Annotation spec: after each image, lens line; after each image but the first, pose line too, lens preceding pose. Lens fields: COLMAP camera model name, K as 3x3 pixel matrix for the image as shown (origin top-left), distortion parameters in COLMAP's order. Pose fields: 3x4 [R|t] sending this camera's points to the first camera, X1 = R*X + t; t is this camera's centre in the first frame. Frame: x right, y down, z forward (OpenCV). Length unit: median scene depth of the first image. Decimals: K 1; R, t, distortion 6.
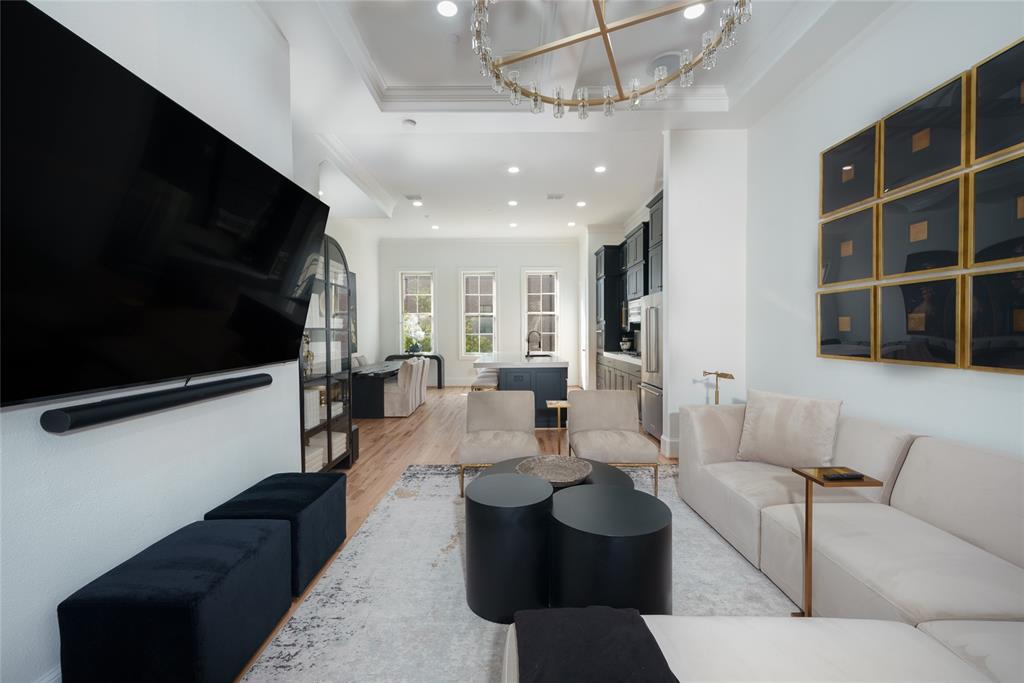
lens RADIAL K [[420.3, 0, 511.1], [0, 420.3, 338.6], [0, 0, 1]] dist [0.002392, -0.000967]
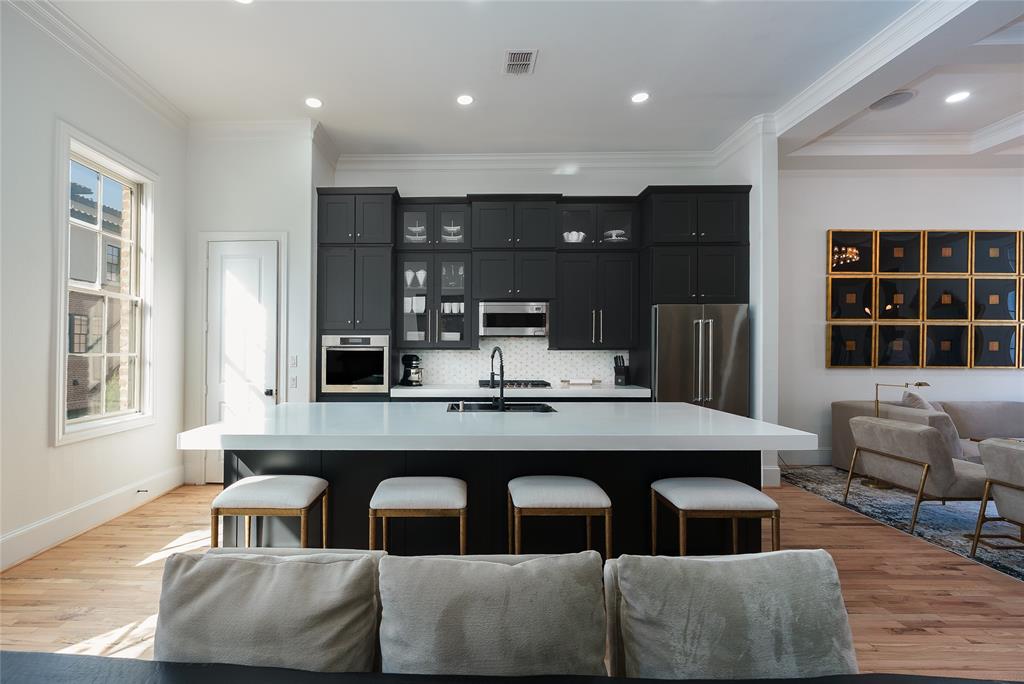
lens RADIAL K [[420.3, 0, 510.7], [0, 420.3, 346.5], [0, 0, 1]] dist [0.002392, -0.000967]
pose [[0.009926, 0.009995, 0.999901, -0.283032], [0.015775, 0.999824, -0.010151, -0.012654], [-0.999826, 0.015874, 0.009766, 0.801351]]
